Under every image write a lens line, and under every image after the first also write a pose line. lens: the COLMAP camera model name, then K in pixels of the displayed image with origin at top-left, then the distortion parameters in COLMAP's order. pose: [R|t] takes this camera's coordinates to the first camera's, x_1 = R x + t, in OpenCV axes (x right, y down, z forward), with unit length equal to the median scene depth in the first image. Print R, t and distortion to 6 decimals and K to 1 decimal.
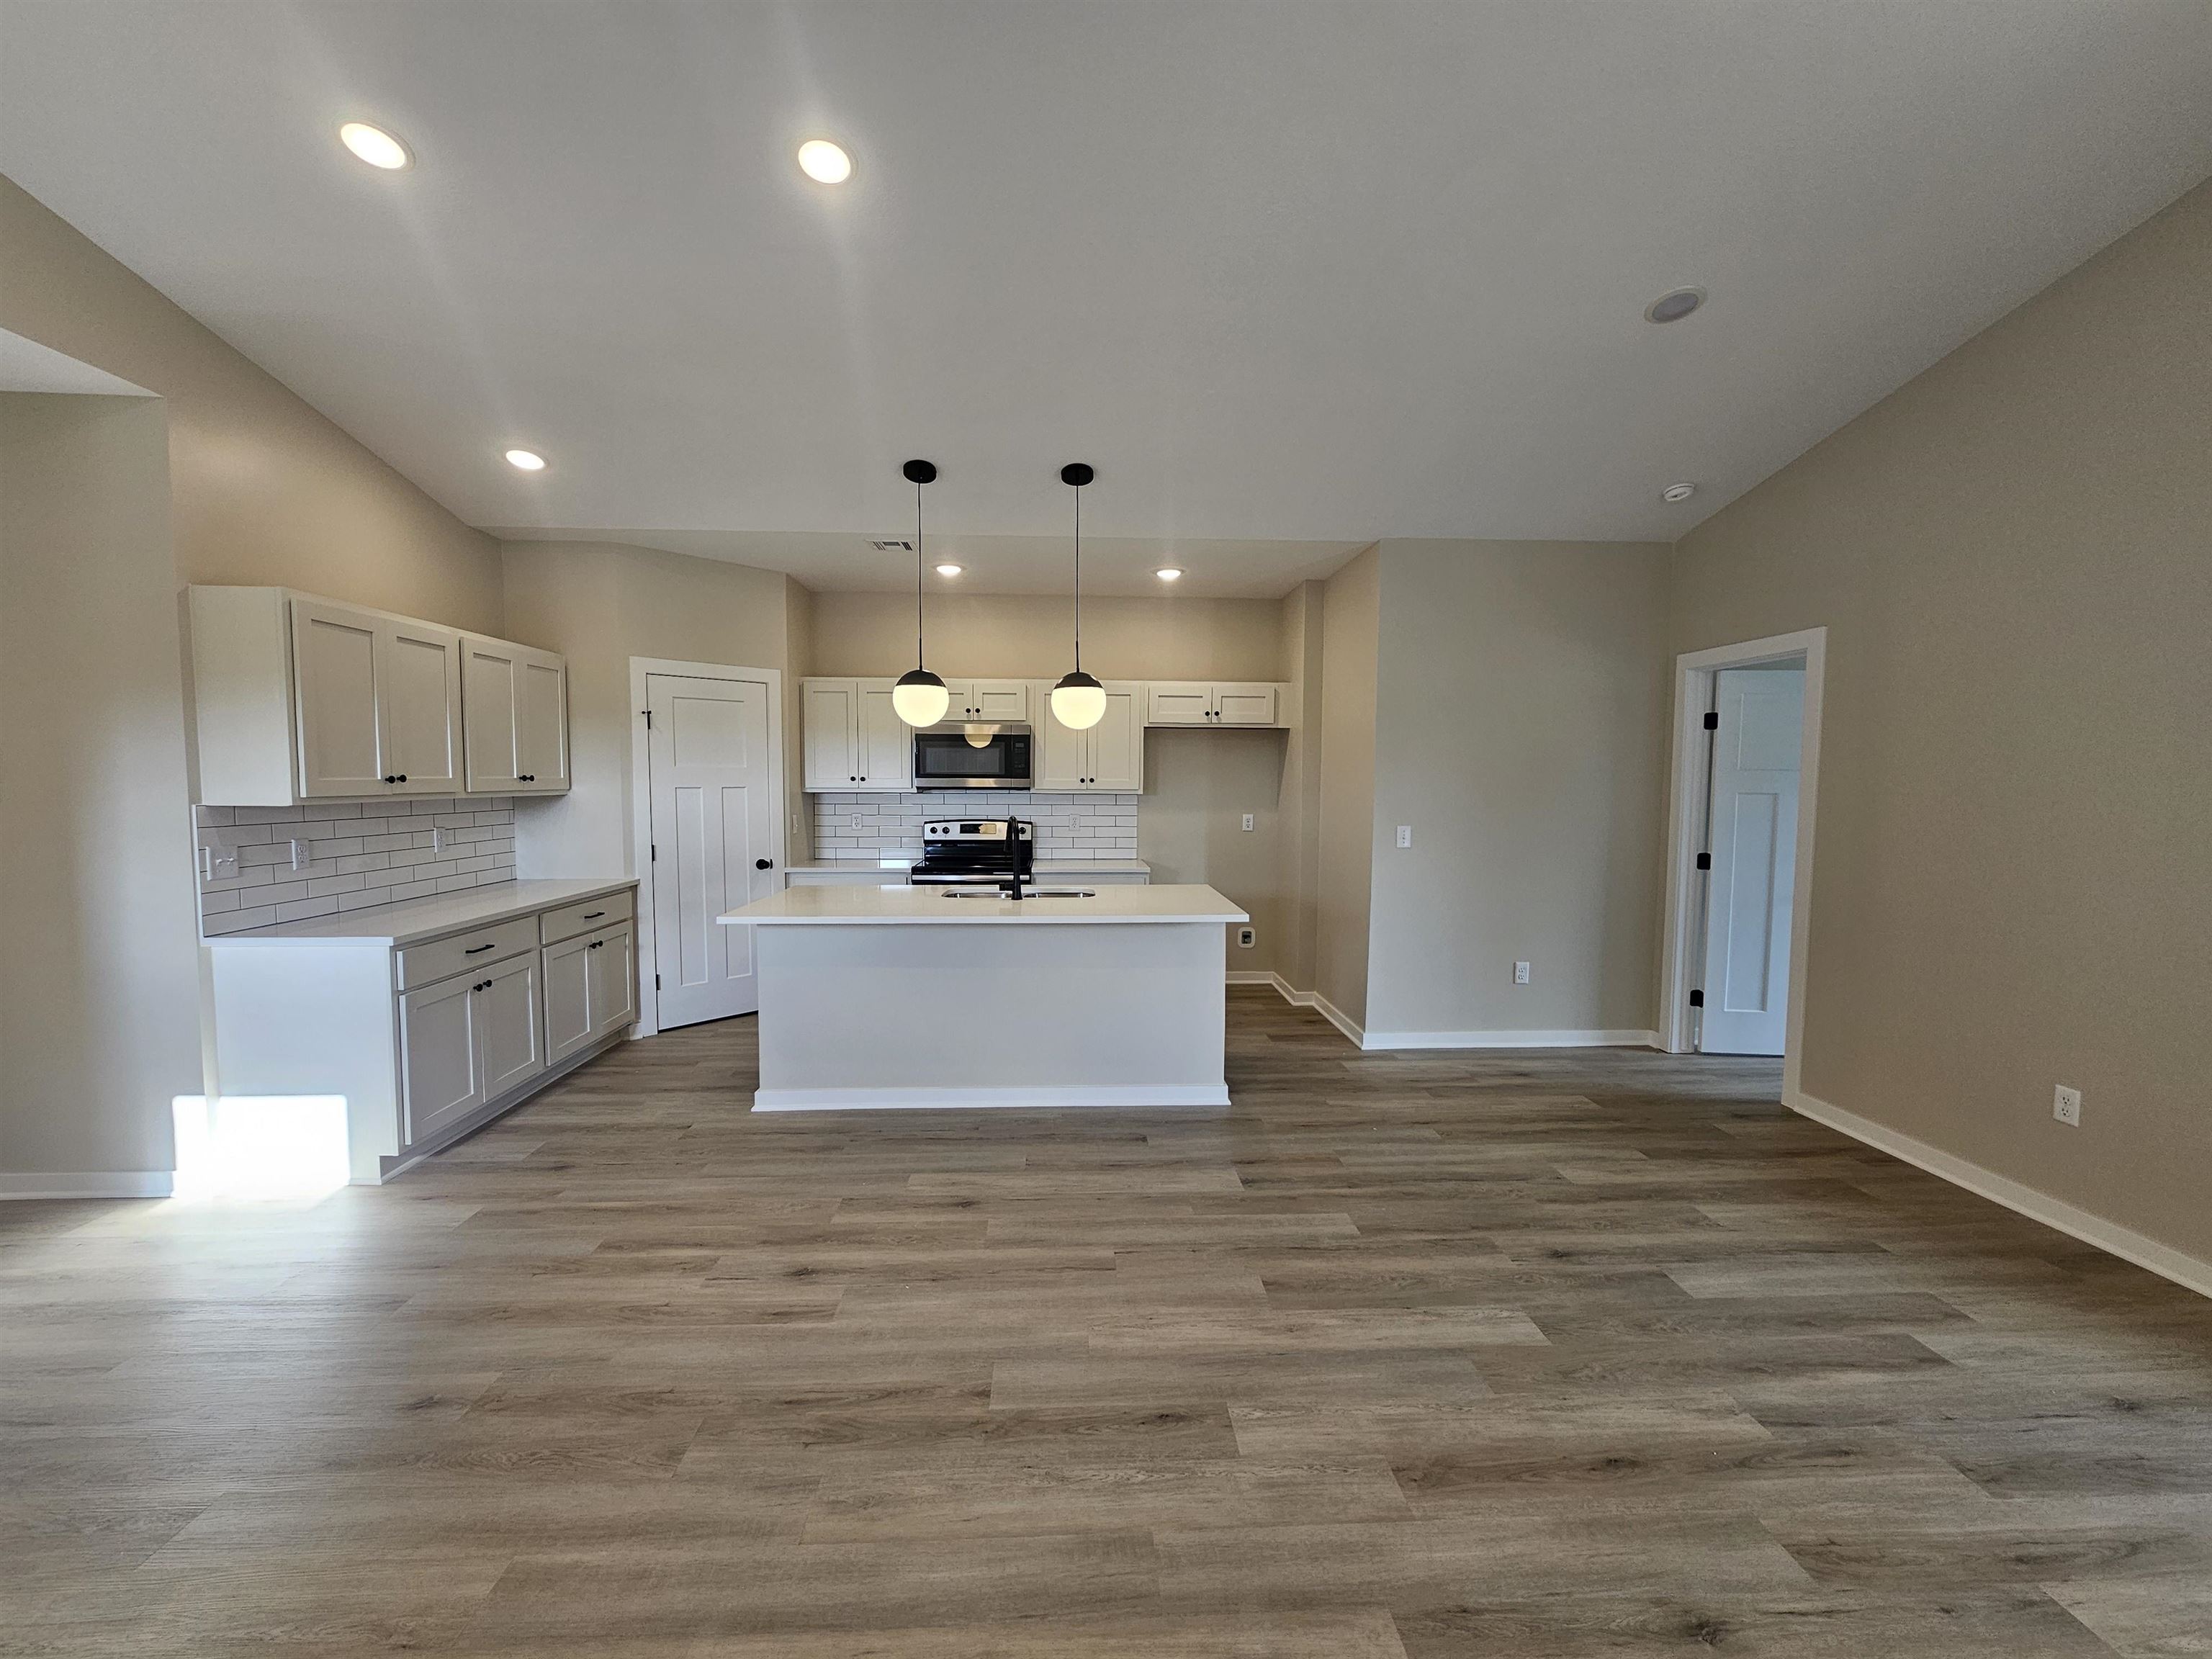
lens RADIAL K [[909.8, 0, 1096.2], [0, 909.8, 827.4], [0, 0, 1]] dist [-0.001670, 0.001345]
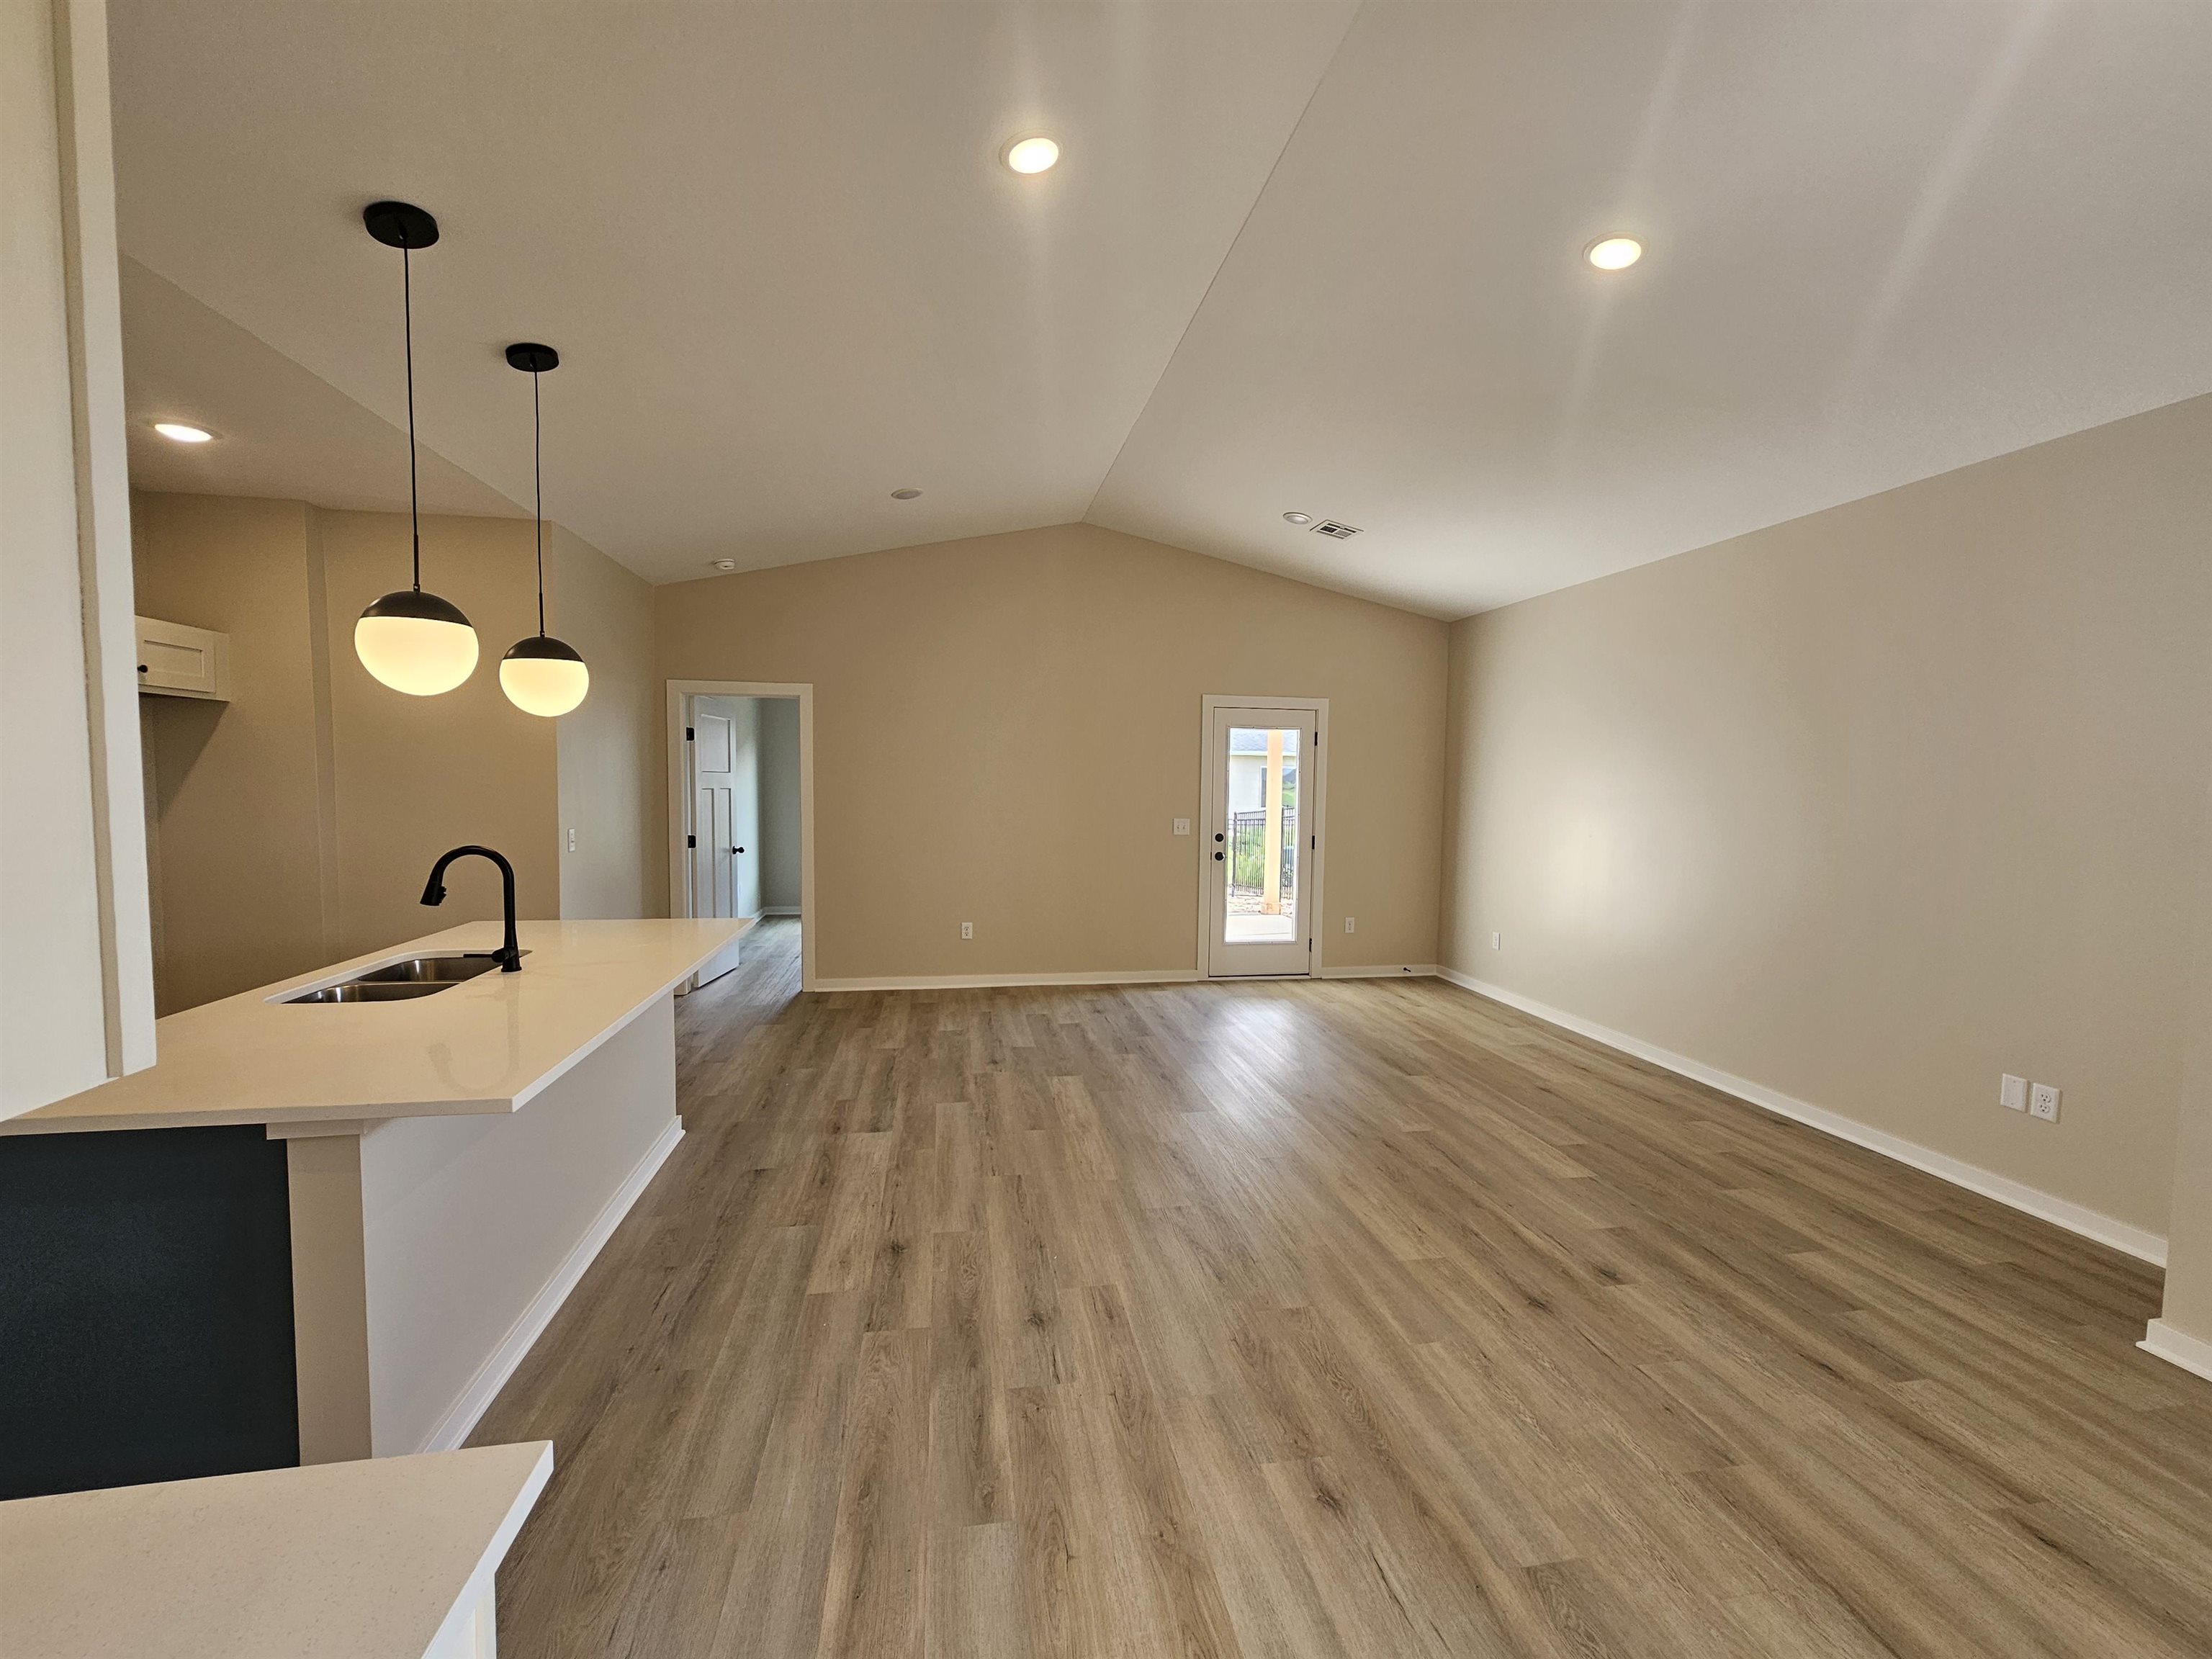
lens RADIAL K [[909.8, 0, 1106.4], [0, 909.8, 838.5], [0, 0, 1]] dist [-0.001670, 0.001345]
pose [[-0.132667, -0.070015, 0.988685, -0.871444], [0.039356, 0.996343, 0.075839, -0.053287], [-0.990379, 0.048972, -0.129427, 0.729405]]
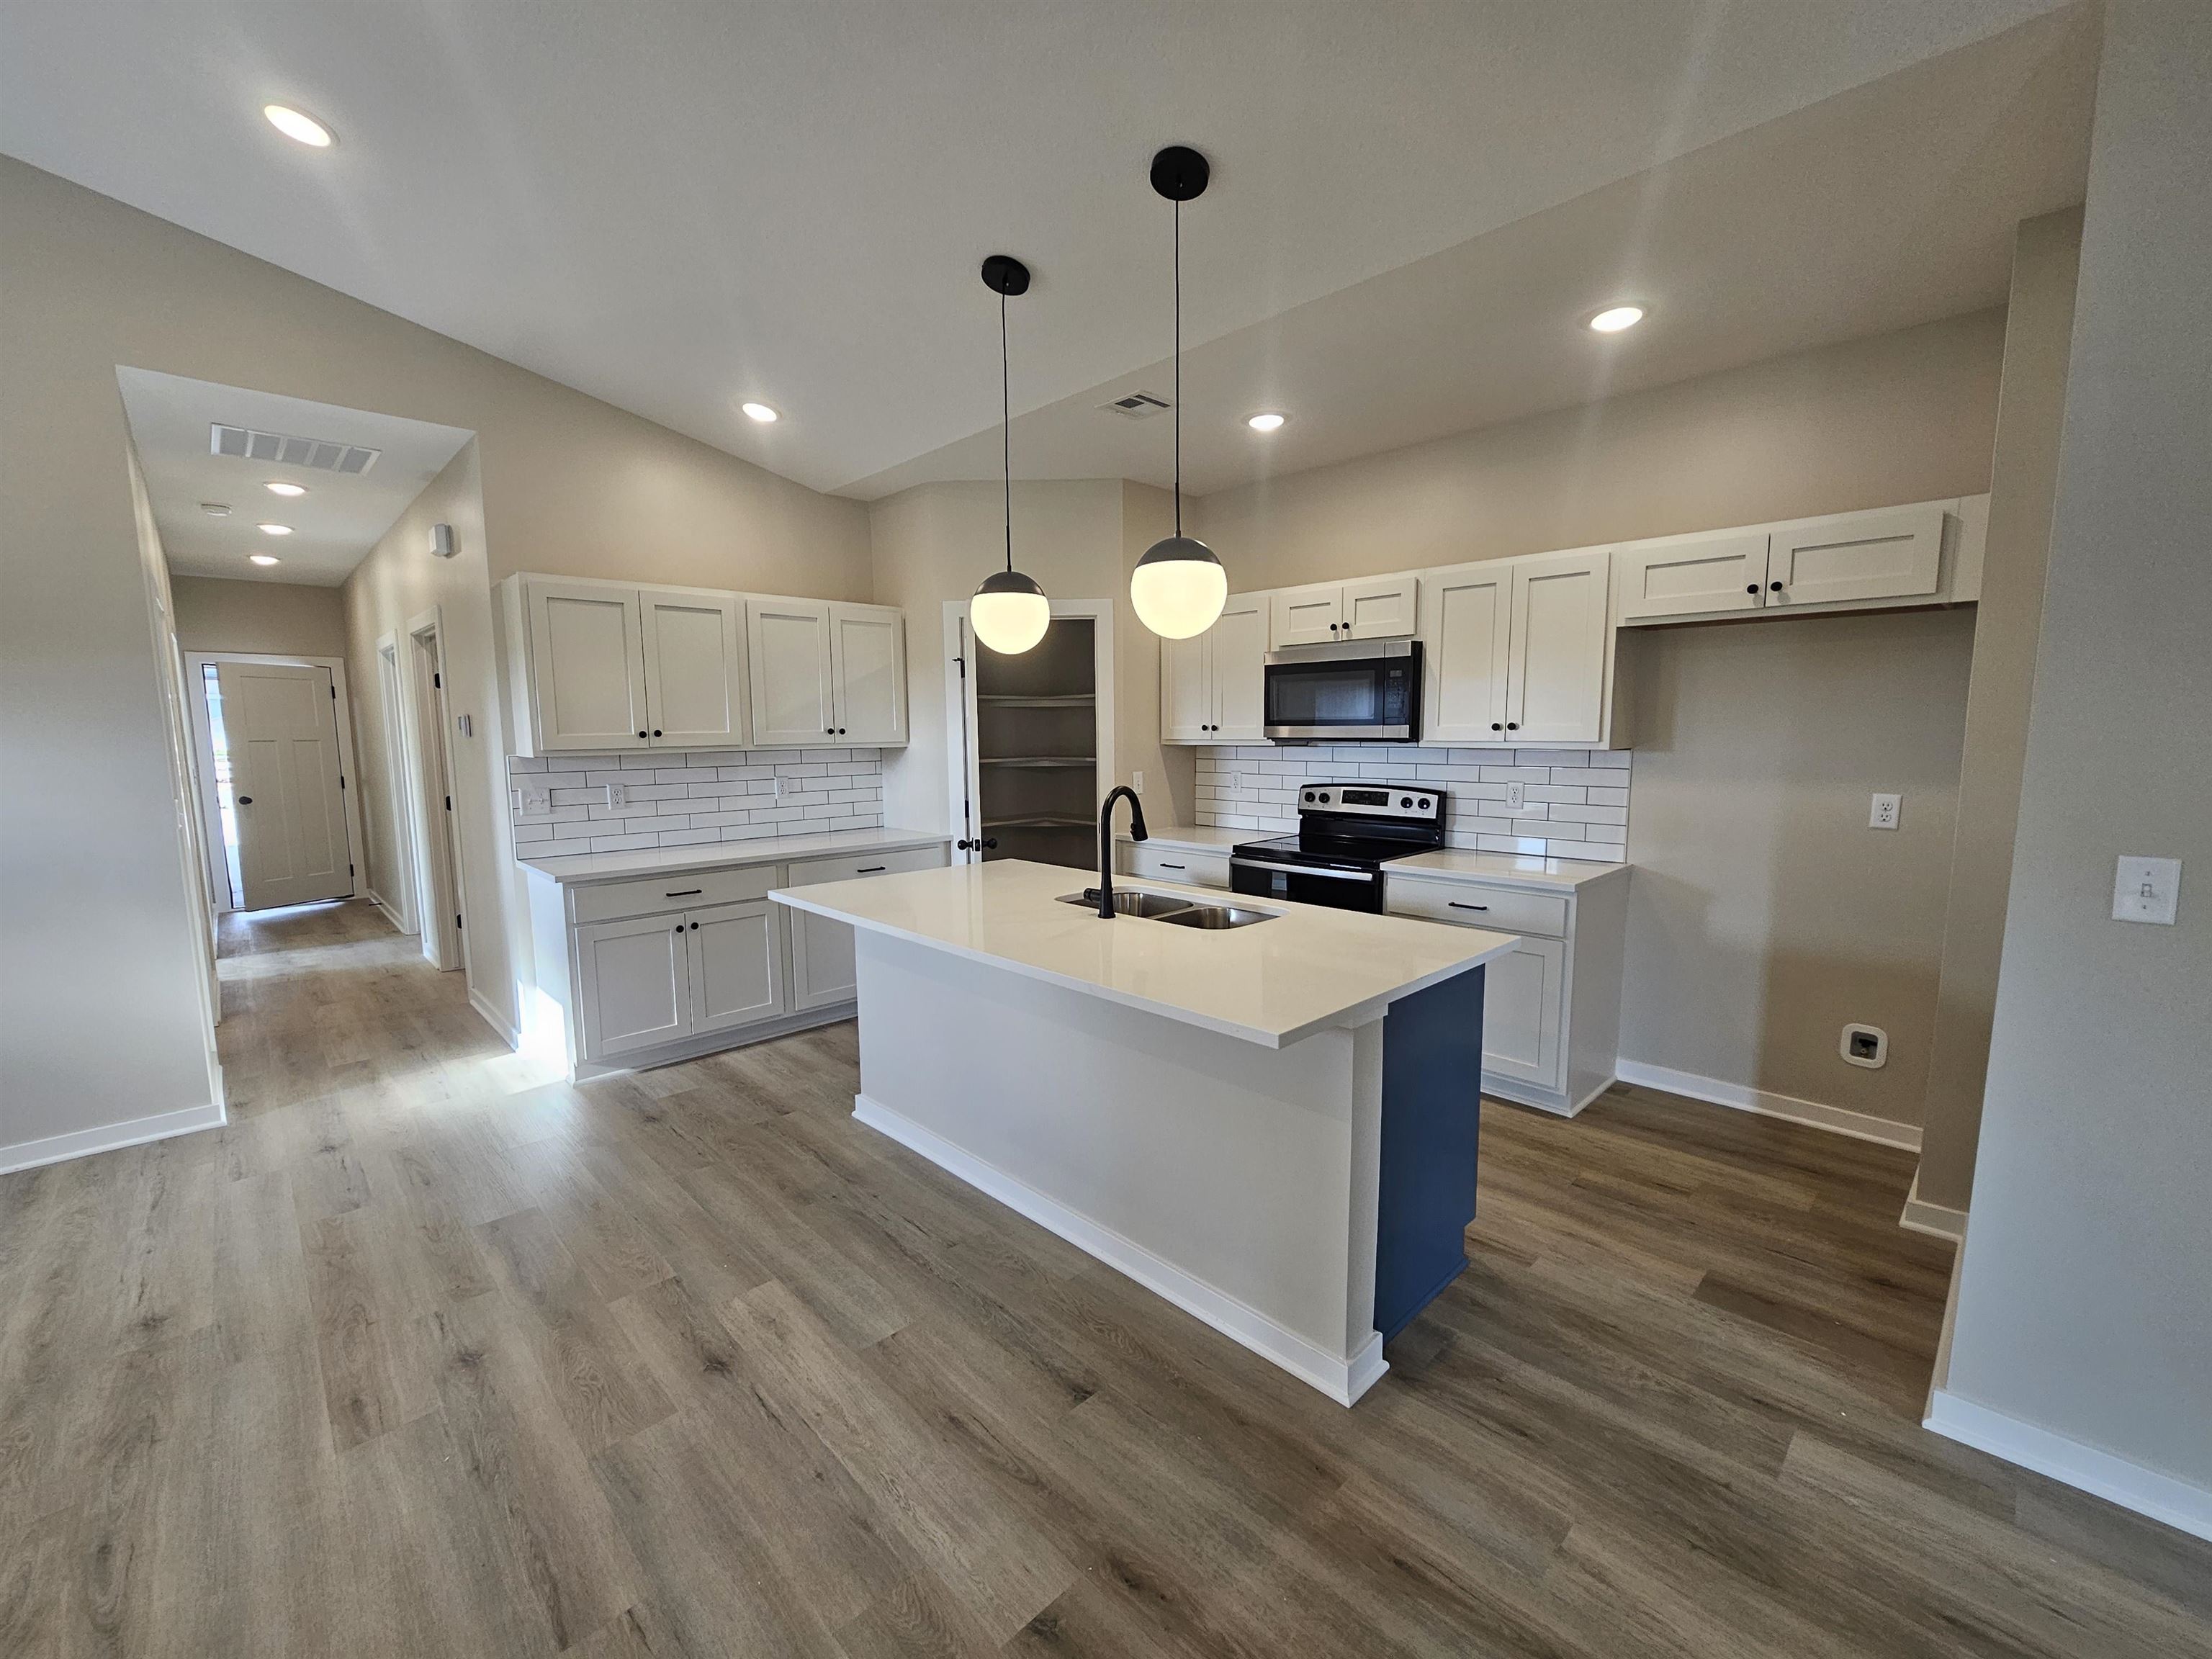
lens RADIAL K [[909.8, 0, 1101.3], [0, 909.8, 832.3], [0, 0, 1]] dist [-0.001670, 0.001345]
pose [[0.663482, 0.075572, -0.744366, 0.424705], [-0.028900, 0.996732, 0.075435, -0.031395], [0.747634, -0.028538, 0.663497, 0.638992]]
